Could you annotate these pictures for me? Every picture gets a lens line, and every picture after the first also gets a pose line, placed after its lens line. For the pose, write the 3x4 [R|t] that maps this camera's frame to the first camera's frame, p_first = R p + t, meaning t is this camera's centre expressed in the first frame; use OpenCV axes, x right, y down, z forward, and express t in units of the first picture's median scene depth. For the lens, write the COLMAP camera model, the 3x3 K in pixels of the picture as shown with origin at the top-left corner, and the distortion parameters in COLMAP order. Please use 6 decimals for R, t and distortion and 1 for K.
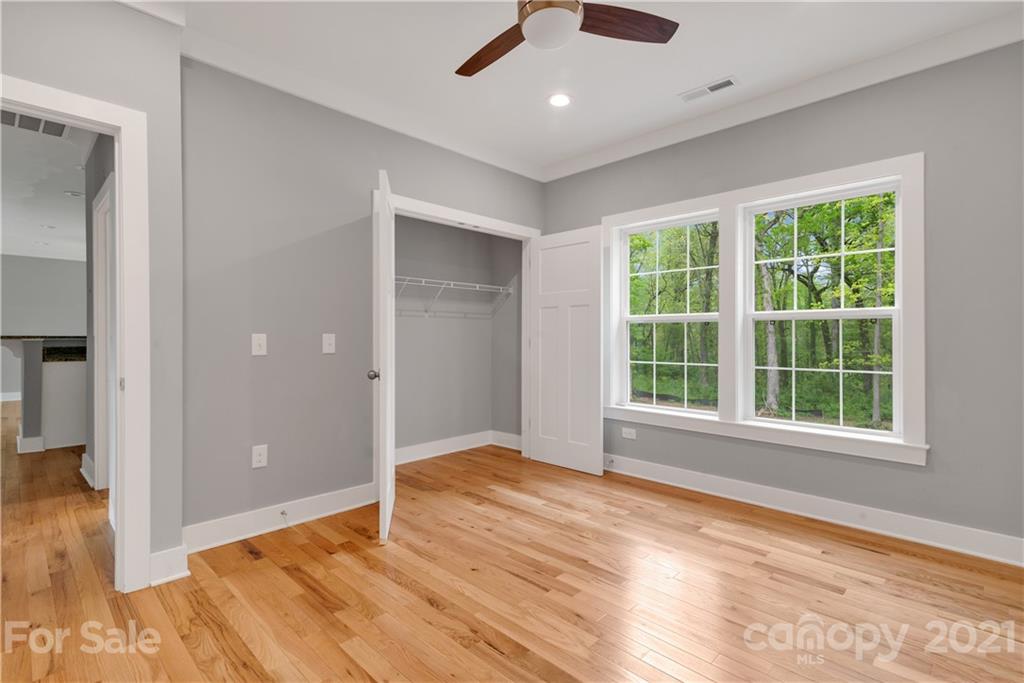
lens RADIAL K [[400.9, 0, 517.9], [0, 400.9, 340.2], [0, 0, 1]] dist [0.004202, 0.000614]
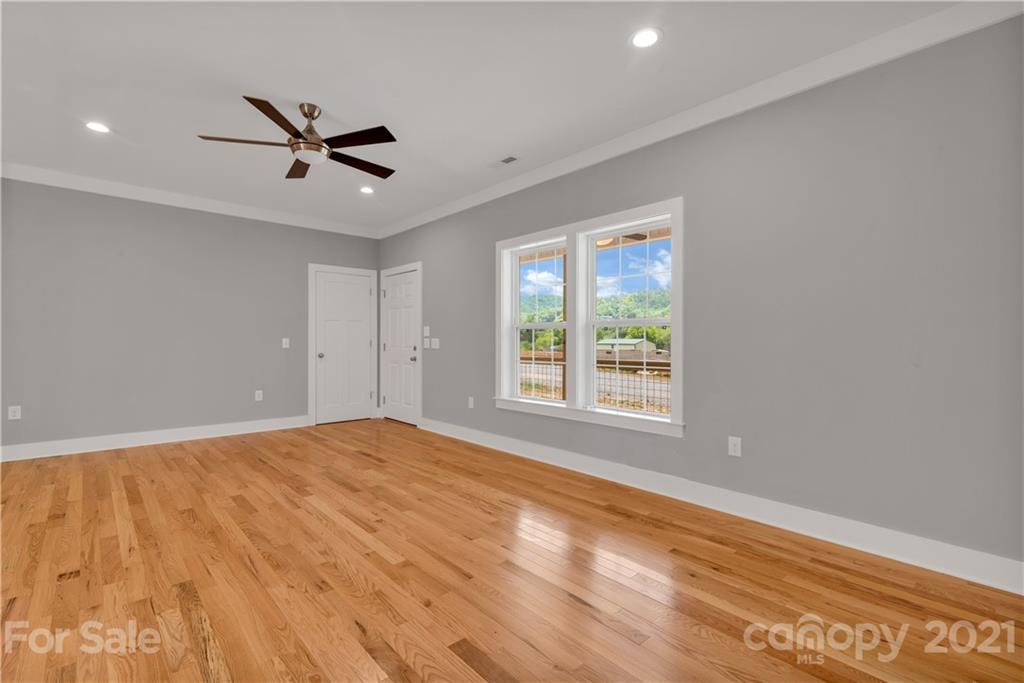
lens RADIAL K [[466.4, 0, 516.2], [0, 466.4, 342.5], [0, 0, 1]] dist [0.009572, 0.000134]
pose [[0.987653, -0.001161, -0.156654, 0.633741], [0.000482, 0.999990, -0.004368, 0.006018], [0.156658, 0.004238, 0.987644, -0.501608]]
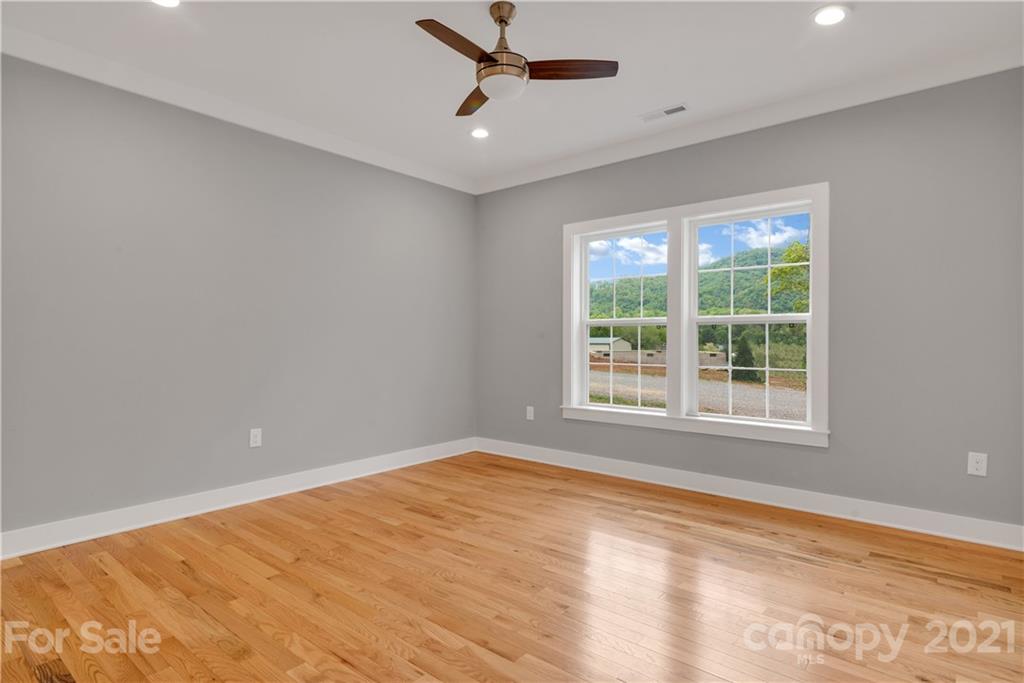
lens RADIAL K [[374.7, 0, 507.4], [0, 374.7, 333.4], [0, 0, 1]] dist [-0.006012, 0.000344]
pose [[0.989222, 0.001051, 0.146417, -0.078296], [0.002403, 0.999723, -0.023414, -0.001376], [-0.146401, 0.023514, 0.988946, 0.060439]]
